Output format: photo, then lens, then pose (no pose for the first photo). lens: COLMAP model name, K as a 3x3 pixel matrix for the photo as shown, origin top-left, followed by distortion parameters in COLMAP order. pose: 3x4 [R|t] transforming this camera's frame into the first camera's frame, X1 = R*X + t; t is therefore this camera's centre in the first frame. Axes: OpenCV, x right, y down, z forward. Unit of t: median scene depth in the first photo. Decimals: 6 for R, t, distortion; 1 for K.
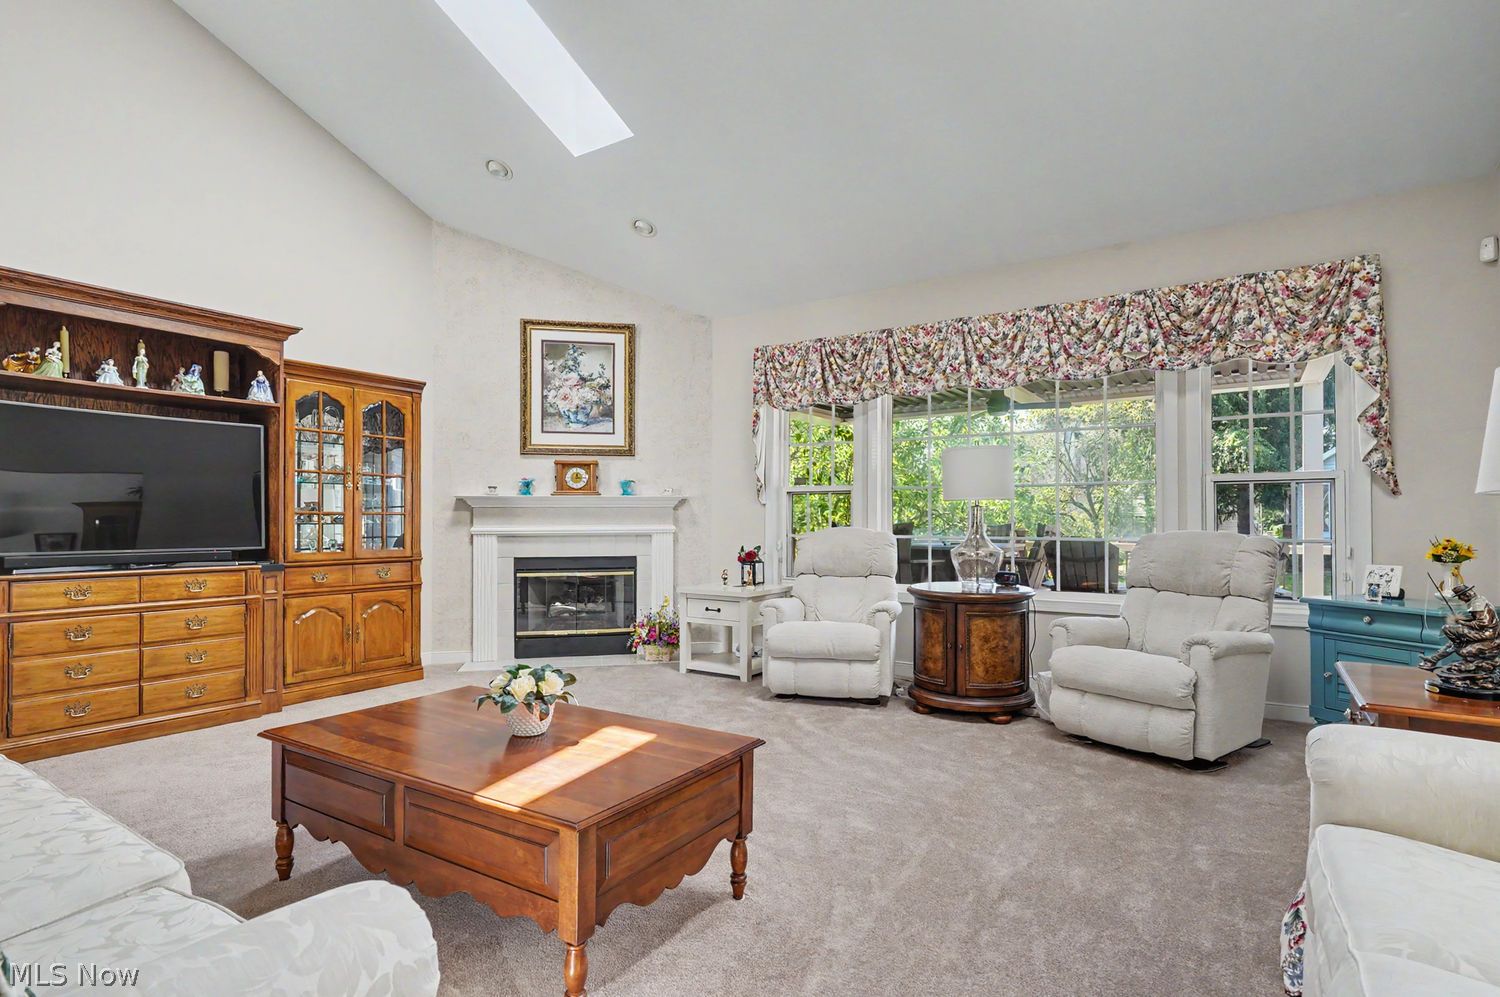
lens RADIAL K [[755.5, 0, 753.4], [0, 755.5, 513.7], [0, 0, 1]] dist [-0.001868, -0.000644]
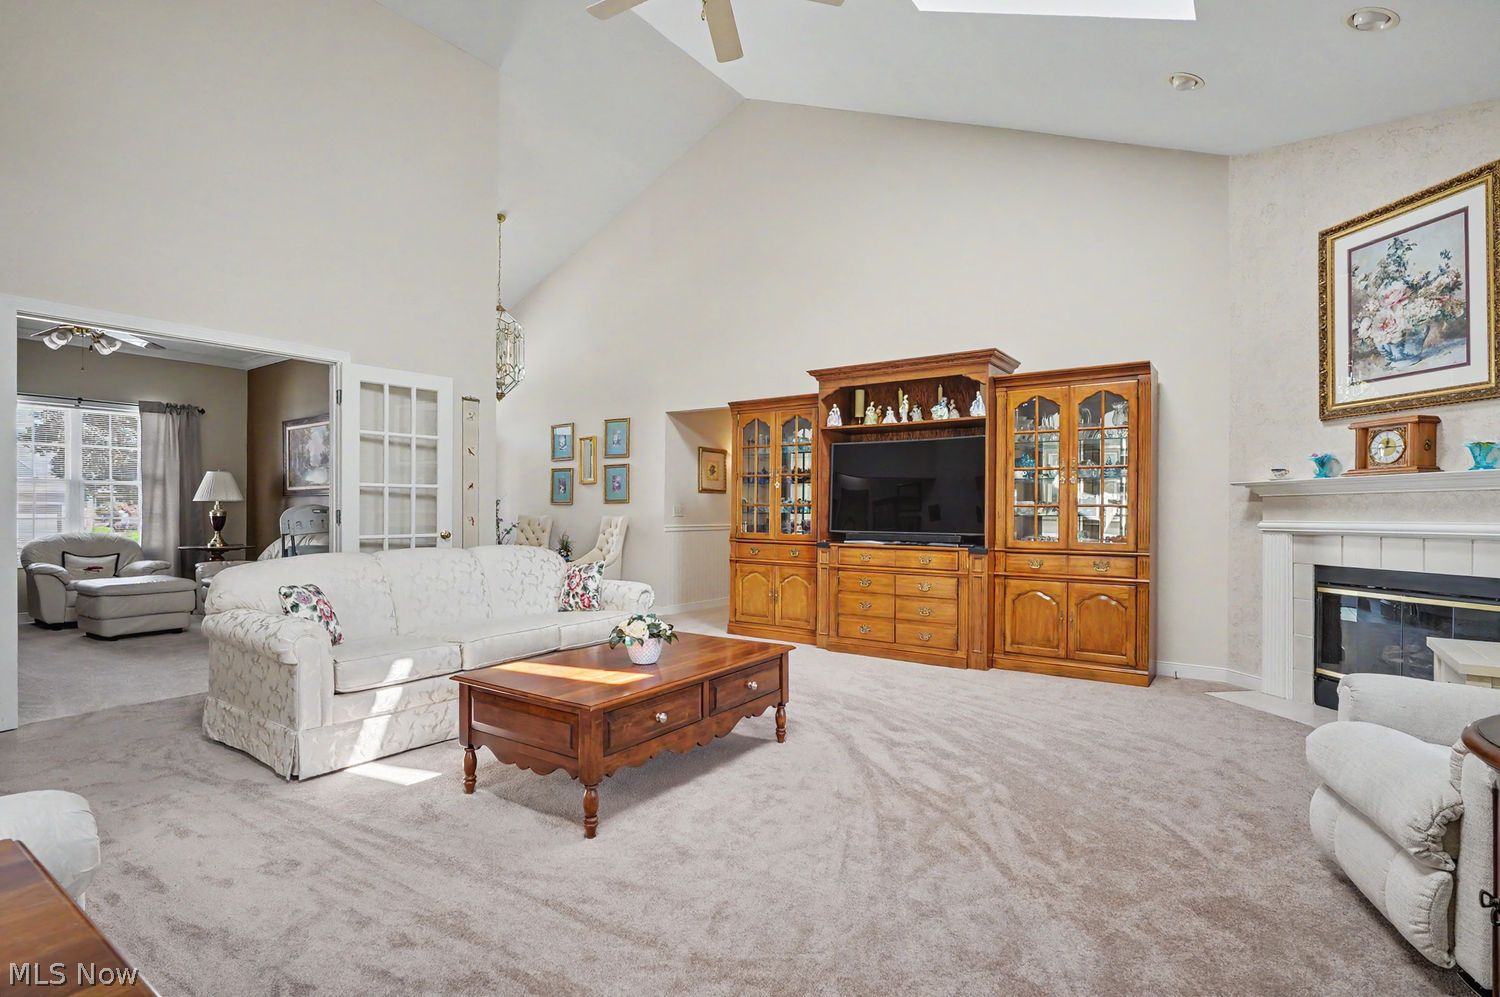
lens RADIAL K [[755.5, 0, 753.4], [0, 755.5, 513.7], [0, 0, 1]] dist [-0.001868, -0.000644]
pose [[-0.045287, 0.001545, -0.998973, 0.430444], [0.004373, 0.999990, 0.001348, 0.005775], [0.998964, -0.004308, -0.045294, 0.494995]]
